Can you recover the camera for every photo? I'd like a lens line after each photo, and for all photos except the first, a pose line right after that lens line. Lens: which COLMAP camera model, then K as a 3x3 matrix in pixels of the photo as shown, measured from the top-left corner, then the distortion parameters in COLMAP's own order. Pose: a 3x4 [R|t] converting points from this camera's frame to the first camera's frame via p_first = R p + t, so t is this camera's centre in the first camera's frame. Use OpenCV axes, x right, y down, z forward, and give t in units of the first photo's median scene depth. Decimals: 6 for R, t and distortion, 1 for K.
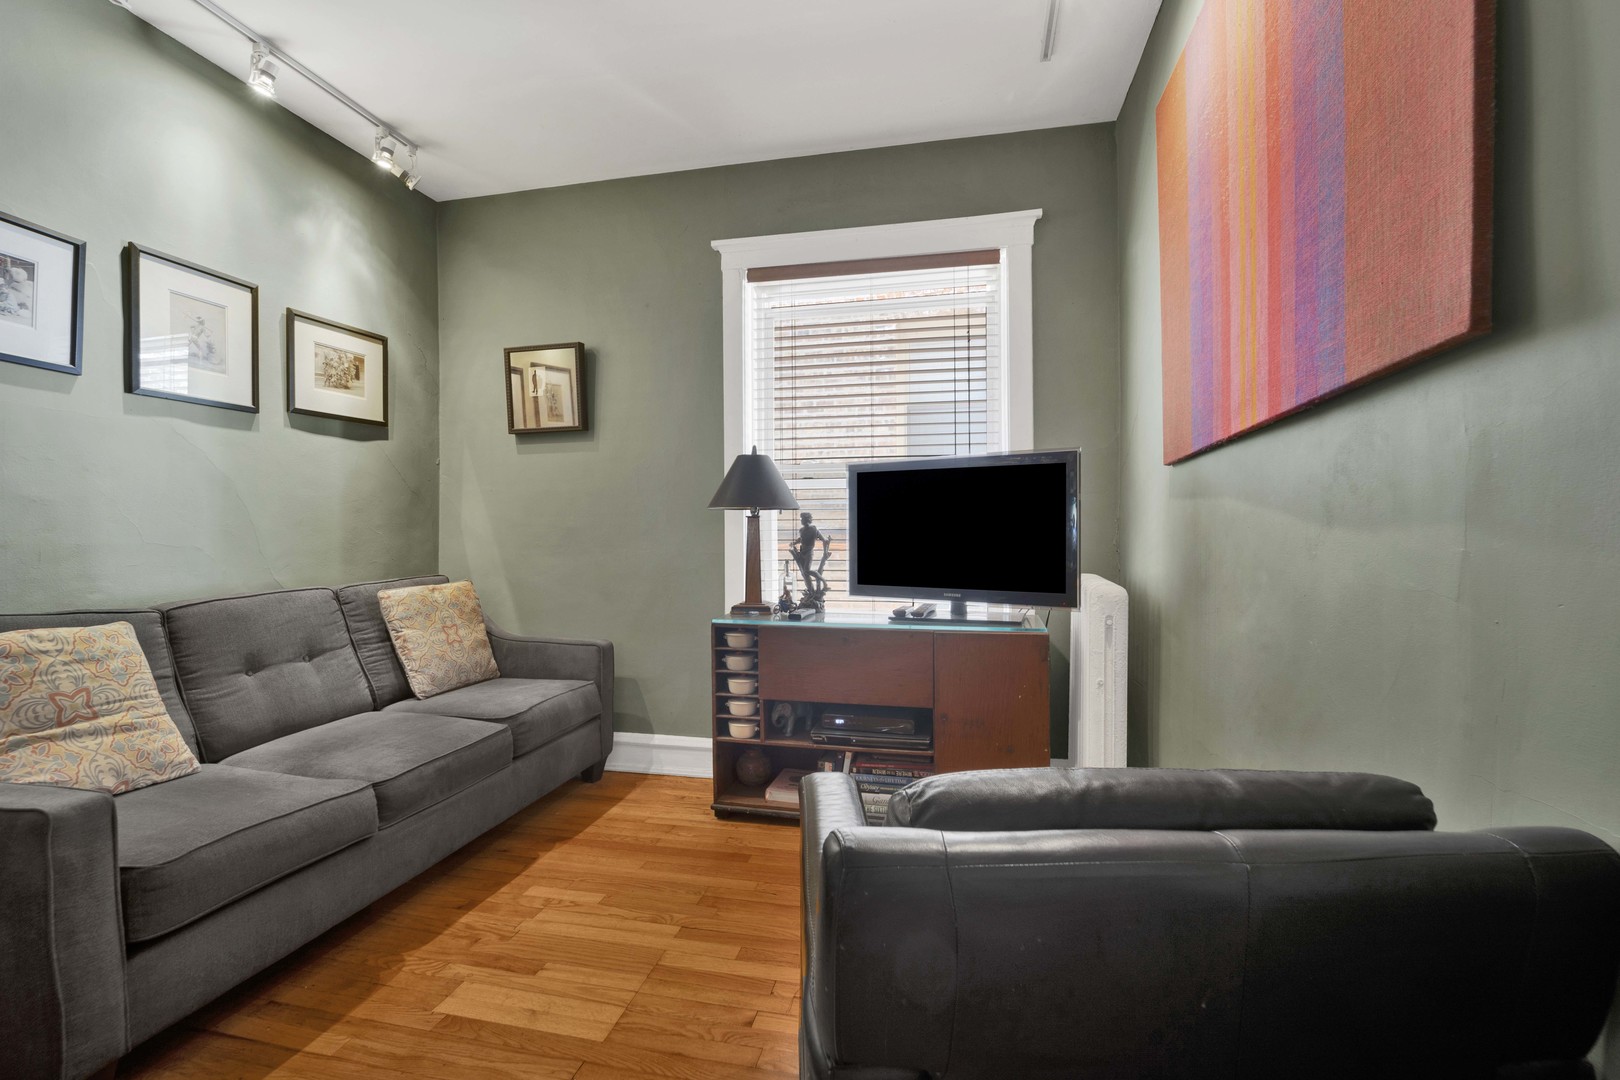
lens RADIAL K [[699.3, 0, 804.6], [0, 699.3, 532.3], [0, 0, 1]] dist [-0.017502, -0.003299]
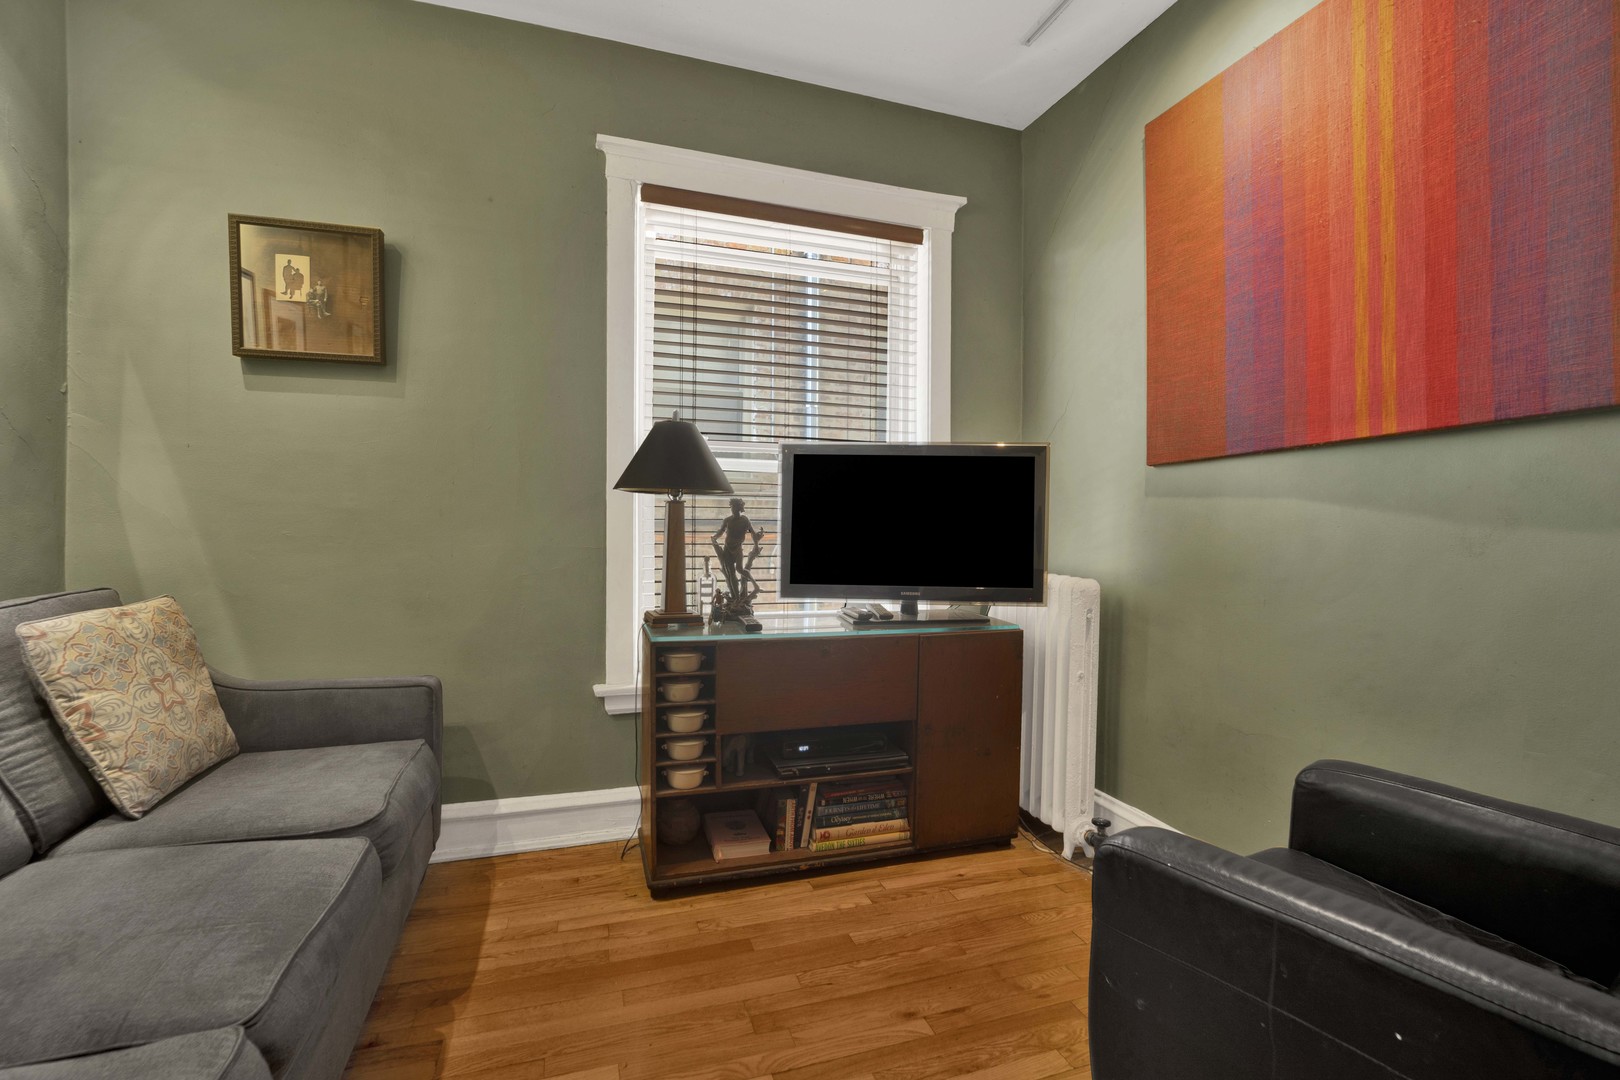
lens RADIAL K [[699.3, 0, 804.6], [0, 699.3, 532.3], [0, 0, 1]] dist [-0.017502, -0.003299]
pose [[0.863100, 0.008238, 0.504965, -0.353346], [-0.015475, 0.999829, 0.010139, 0.001709], [-0.504795, -0.016566, 0.863080, 0.260716]]
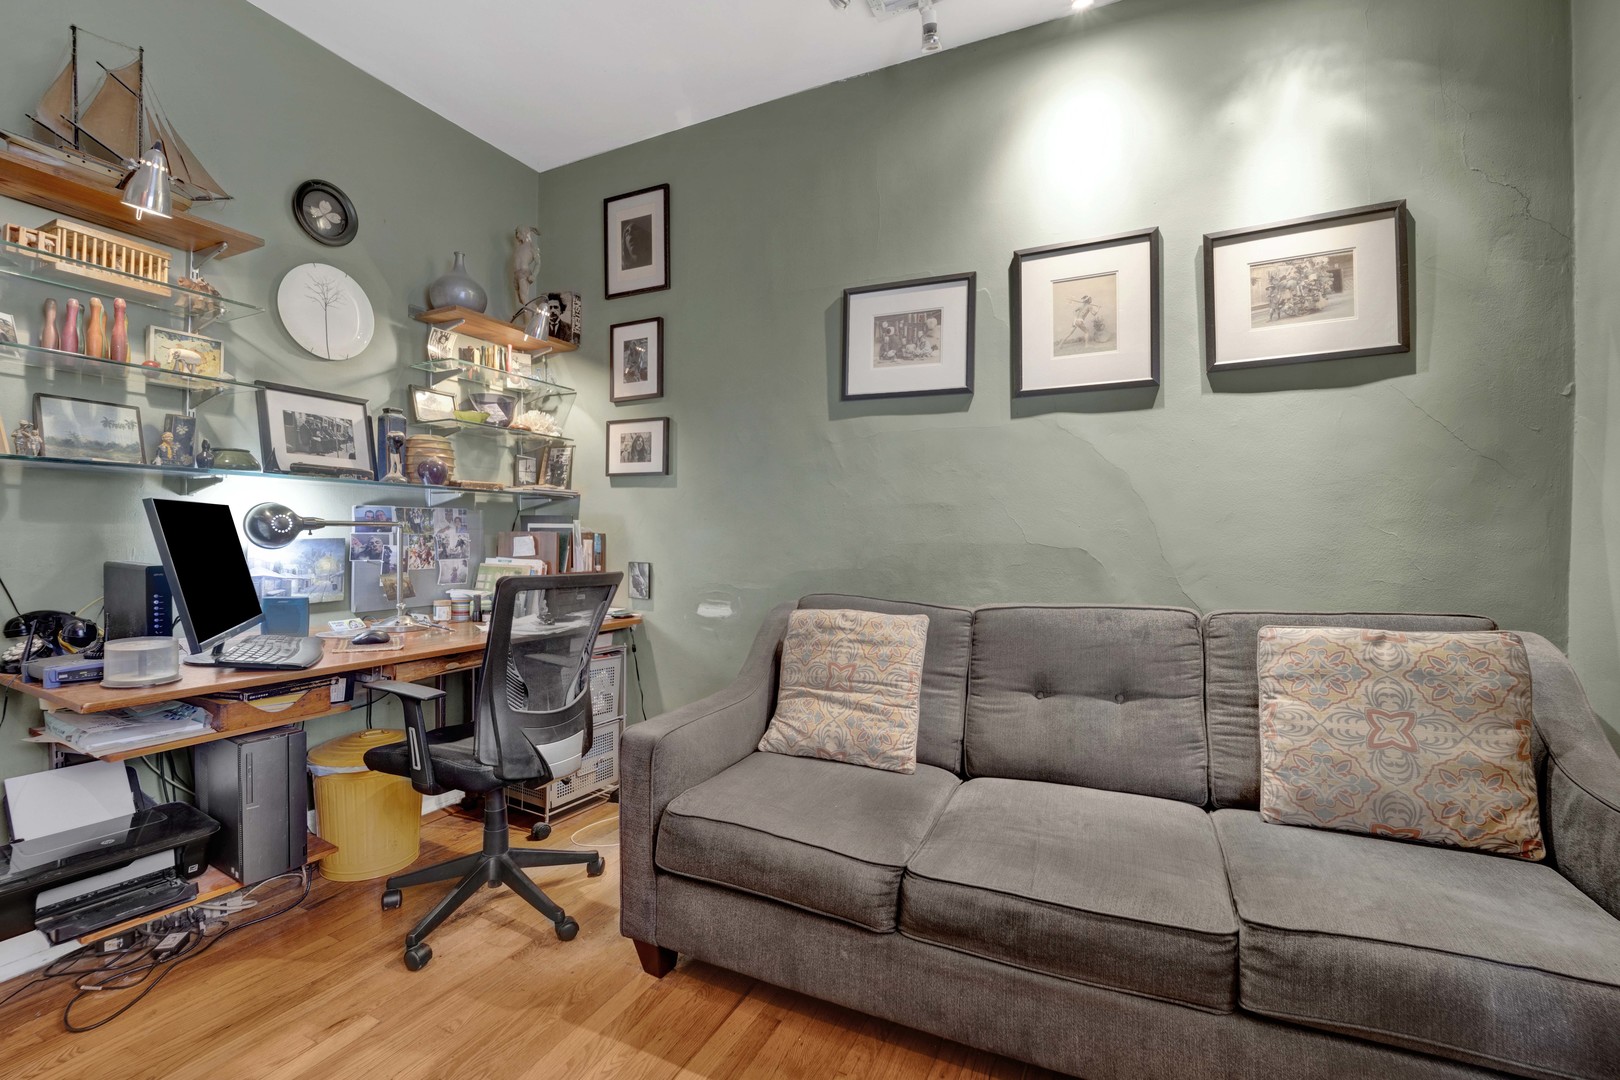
lens RADIAL K [[705.2, 0, 810.0], [0, 705.2, 540.0], [0, 0, 1]] dist [-0.028101, -0.000092]
pose [[-0.231685, 0.010295, -0.972736, 0.091820], [0.002634, 0.999947, 0.009955, -0.000570], [0.972787, -0.000256, -0.231700, 0.726365]]
